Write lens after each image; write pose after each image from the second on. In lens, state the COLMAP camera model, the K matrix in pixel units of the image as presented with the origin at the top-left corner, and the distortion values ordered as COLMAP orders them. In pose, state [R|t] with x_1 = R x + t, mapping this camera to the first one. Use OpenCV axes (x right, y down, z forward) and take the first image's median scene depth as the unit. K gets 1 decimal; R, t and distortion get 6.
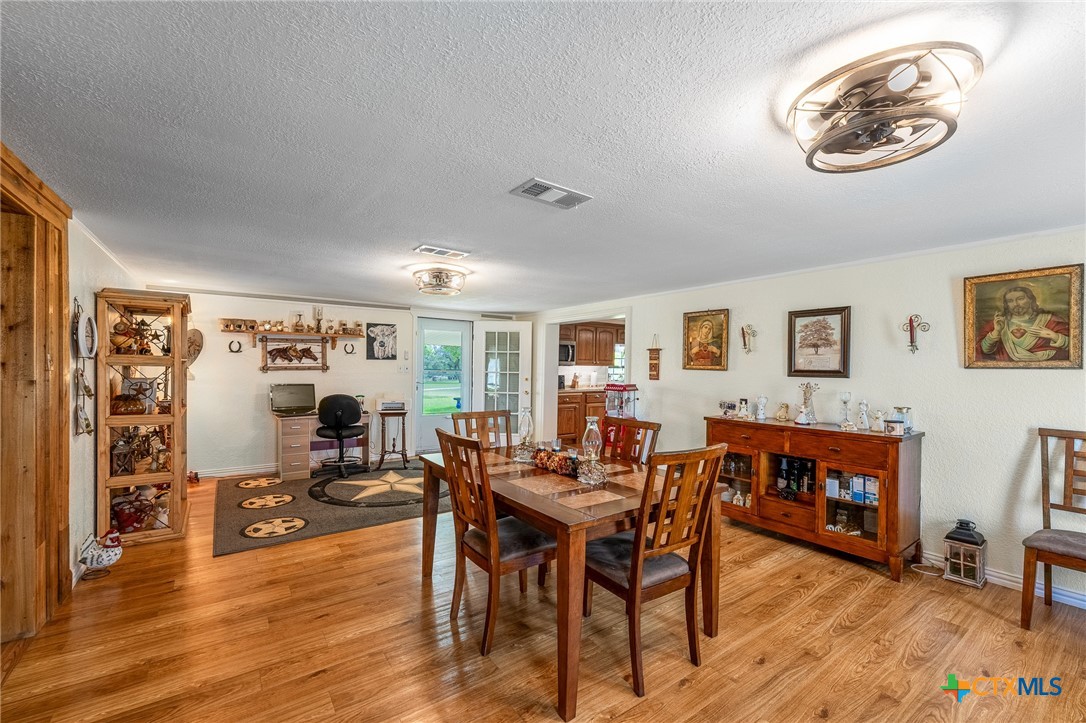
lens RADIAL K [[439.1, 0, 543.1], [0, 439.1, 359.3], [0, 0, 1]] dist [0.001822, -0.000352]
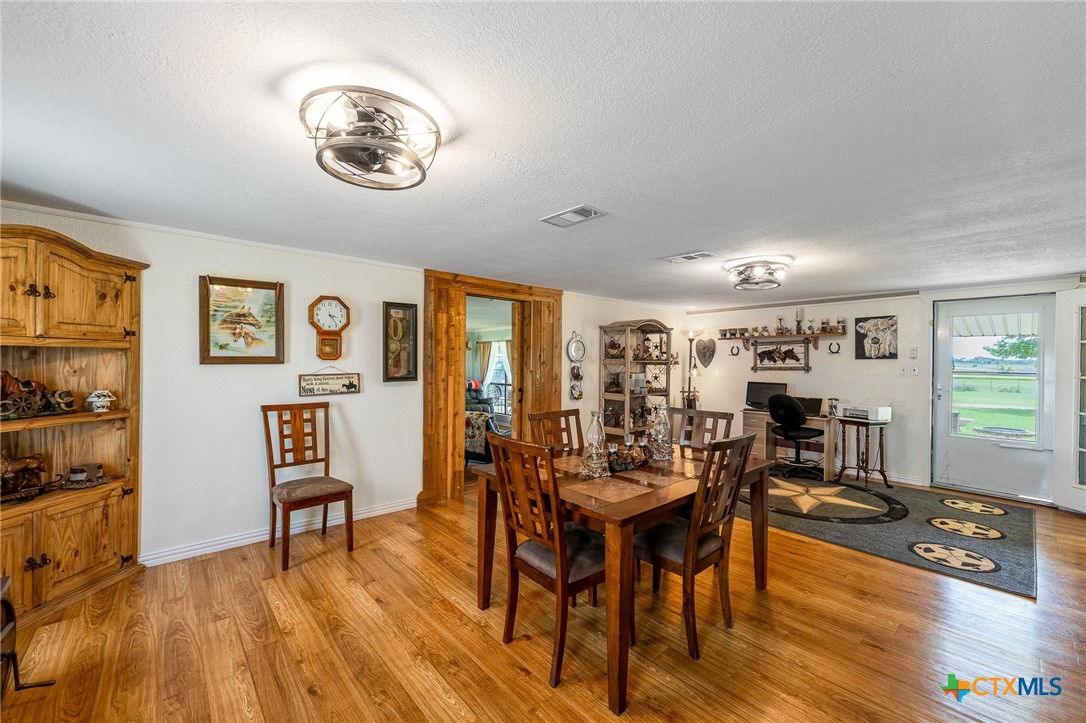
lens RADIAL K [[439.1, 0, 543.1], [0, 439.1, 359.3], [0, 0, 1]] dist [0.001822, -0.000352]
pose [[0.102099, -0.016496, -0.994637, 0.436929], [0.007531, 0.999847, -0.015809, 0.009986], [0.994746, -0.005876, 0.102208, 0.305490]]
